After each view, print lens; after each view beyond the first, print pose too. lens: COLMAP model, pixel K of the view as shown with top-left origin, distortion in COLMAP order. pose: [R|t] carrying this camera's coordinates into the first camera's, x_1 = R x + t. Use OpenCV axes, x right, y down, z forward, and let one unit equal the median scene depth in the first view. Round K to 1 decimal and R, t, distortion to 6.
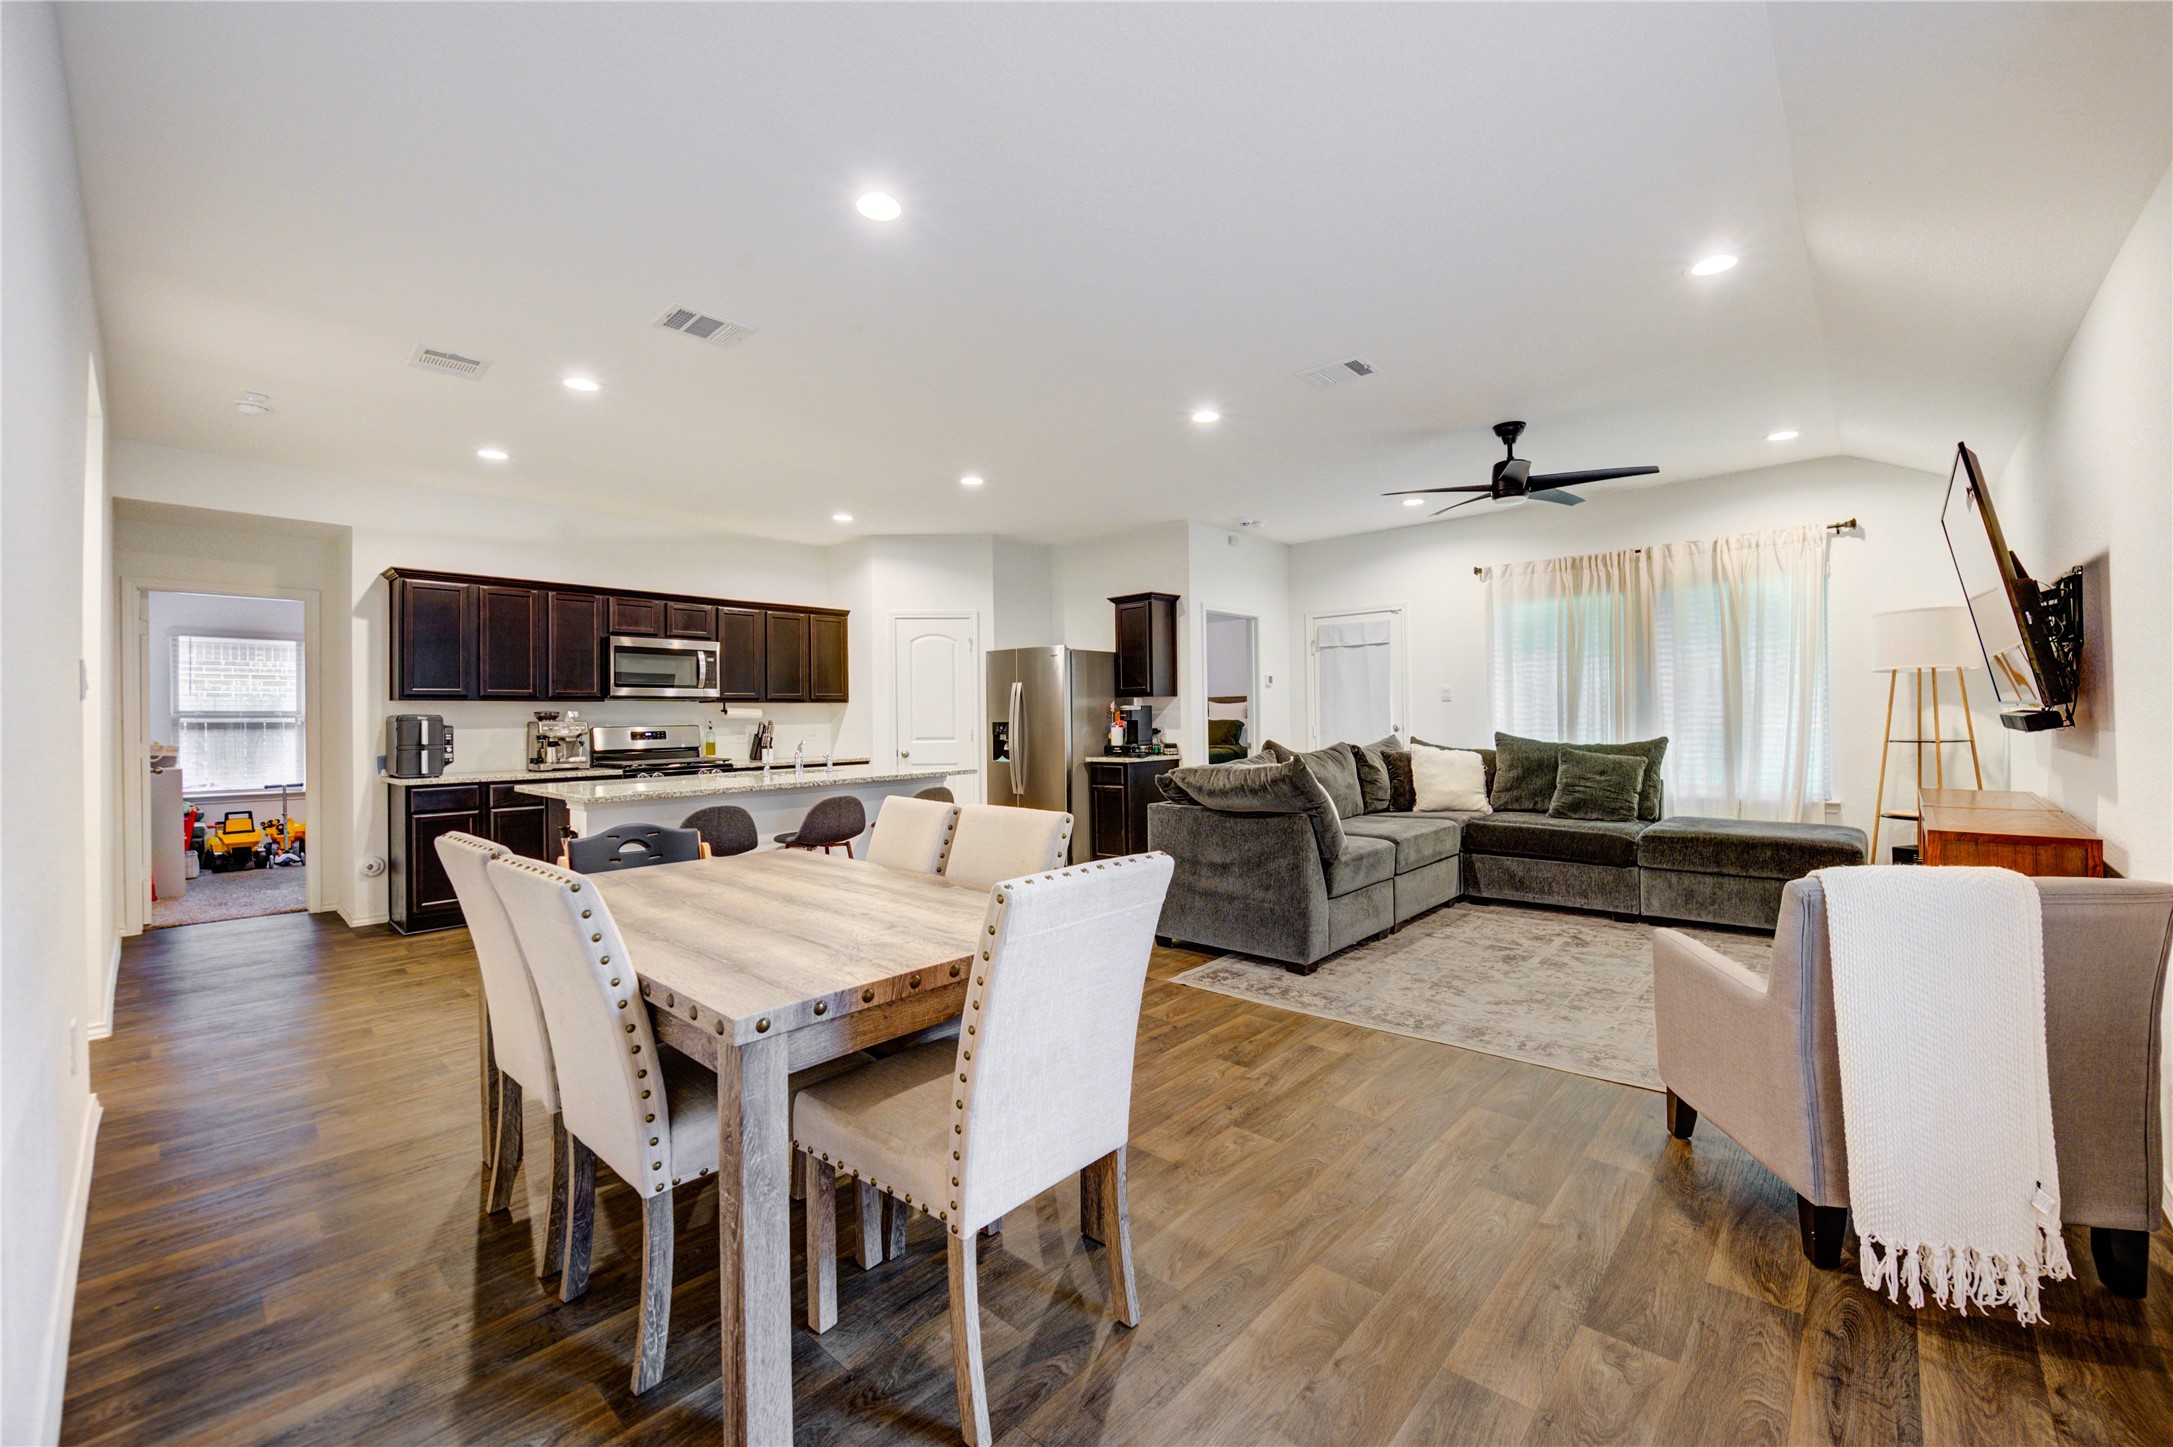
lens RADIAL K [[876.0, 0, 1086.5], [0, 876.0, 723.5], [0, 0, 1]] dist [0.002134, -0.000150]
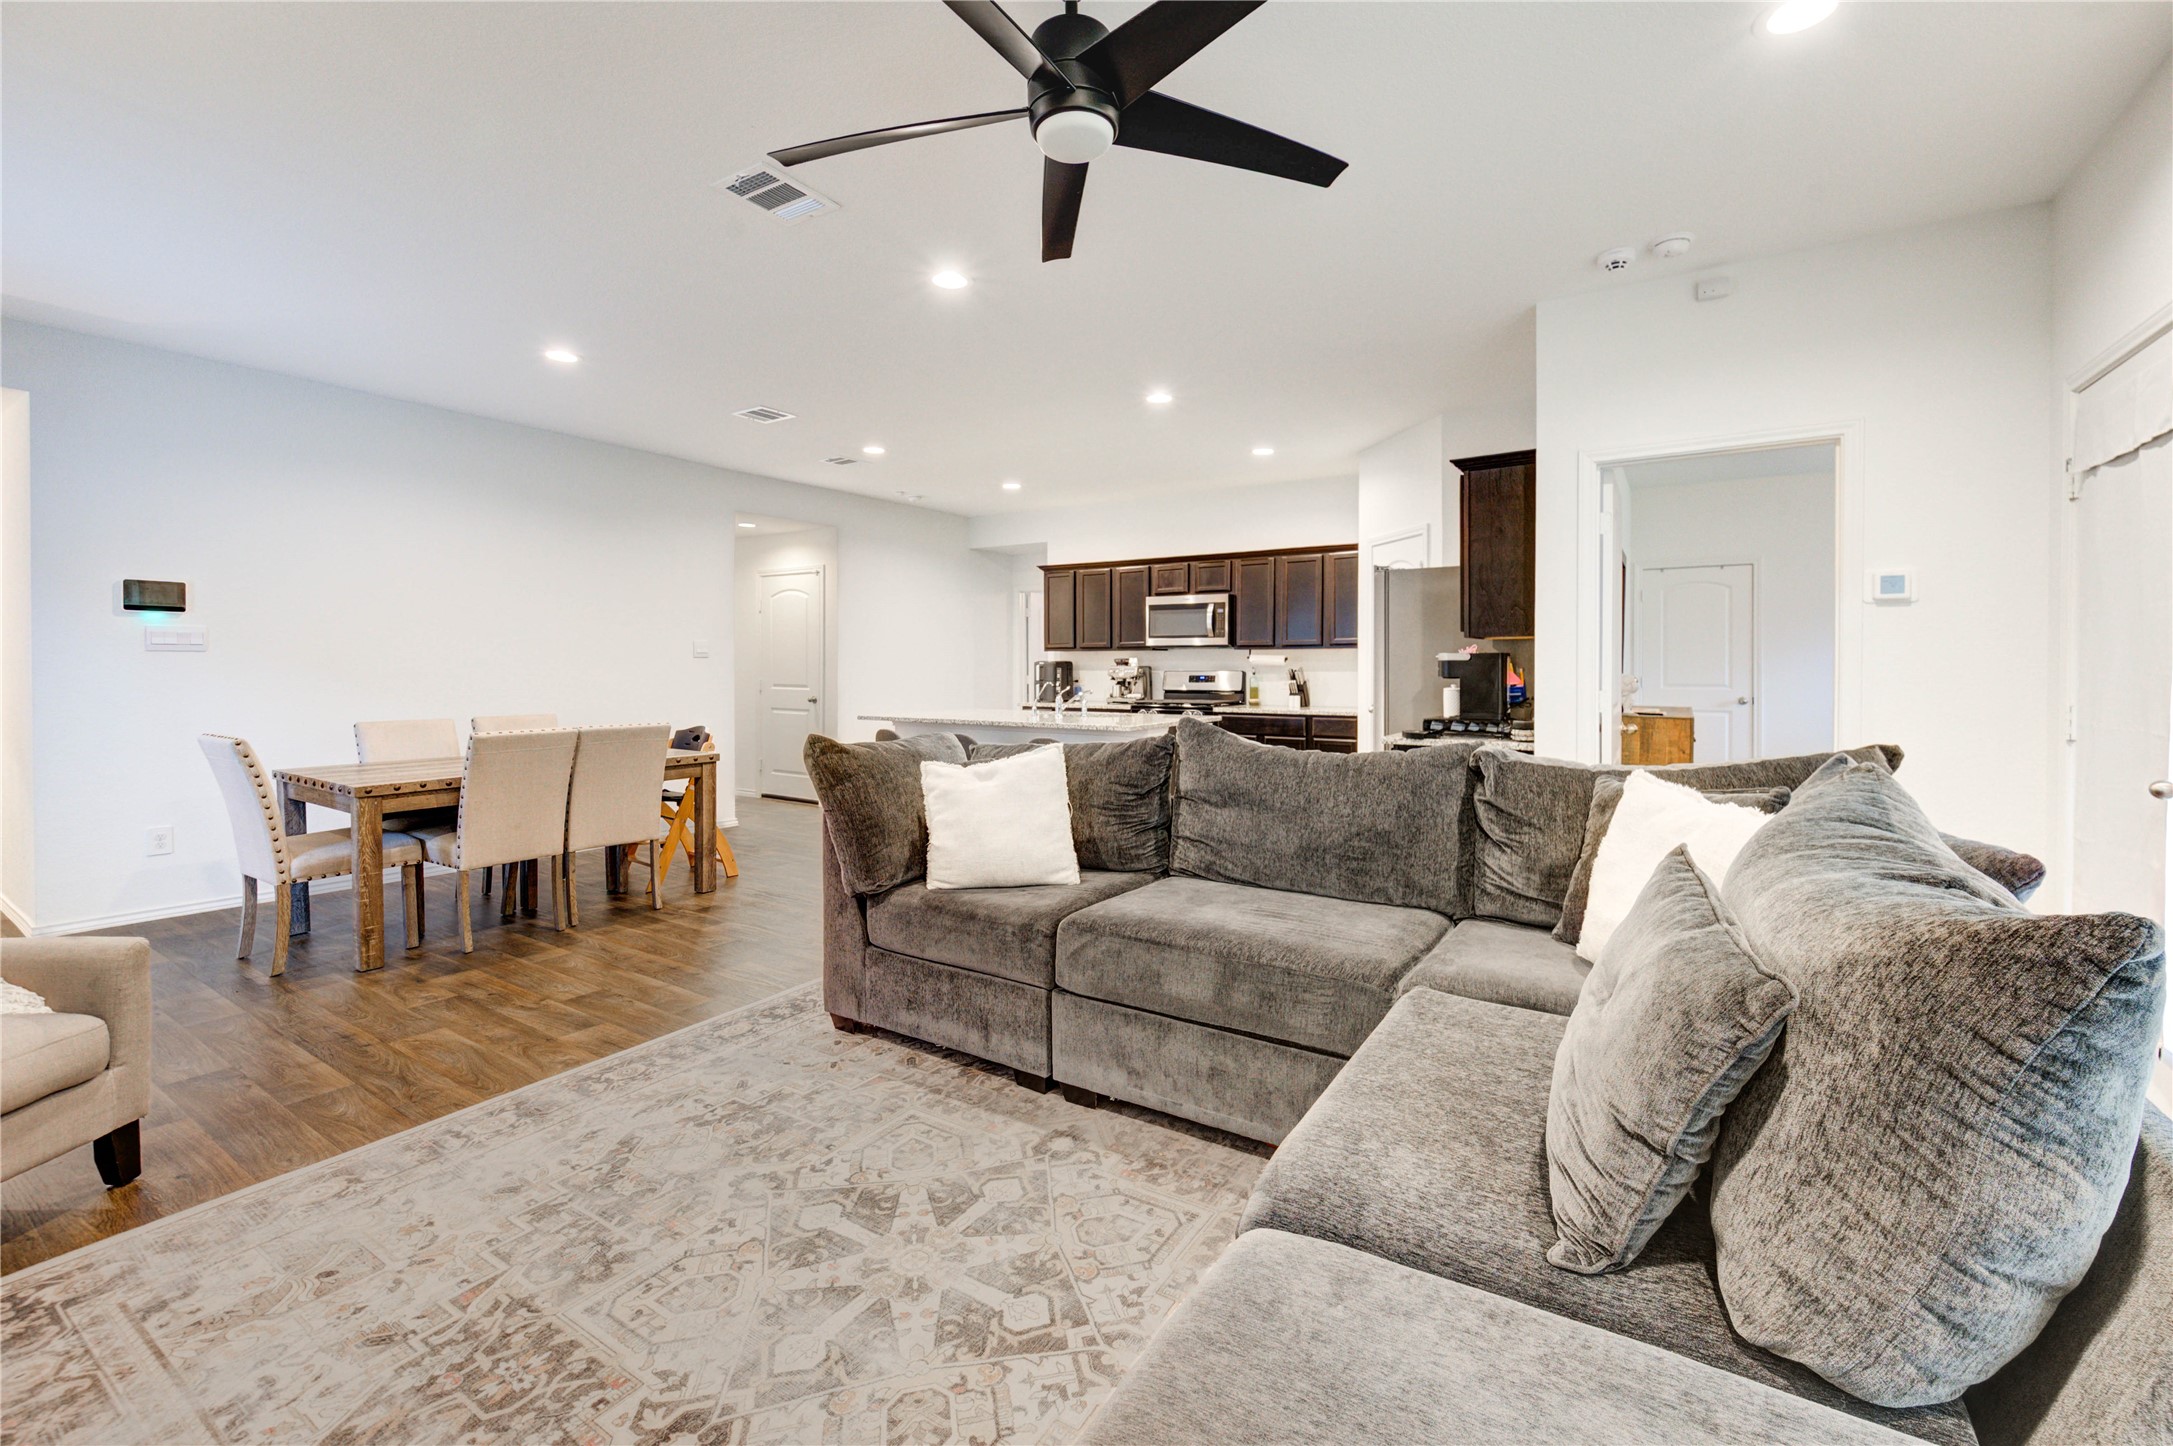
lens RADIAL K [[874.0, 0, 1093.1], [0, 874.0, 677.7], [0, 0, 1]] dist [-0.017865, -0.000302]
pose [[0.180222, 0.025385, -0.983298, 1.030111], [-0.009222, 0.999667, 0.024117, -0.025173], [0.983583, 0.004722, 0.180396, 1.115673]]
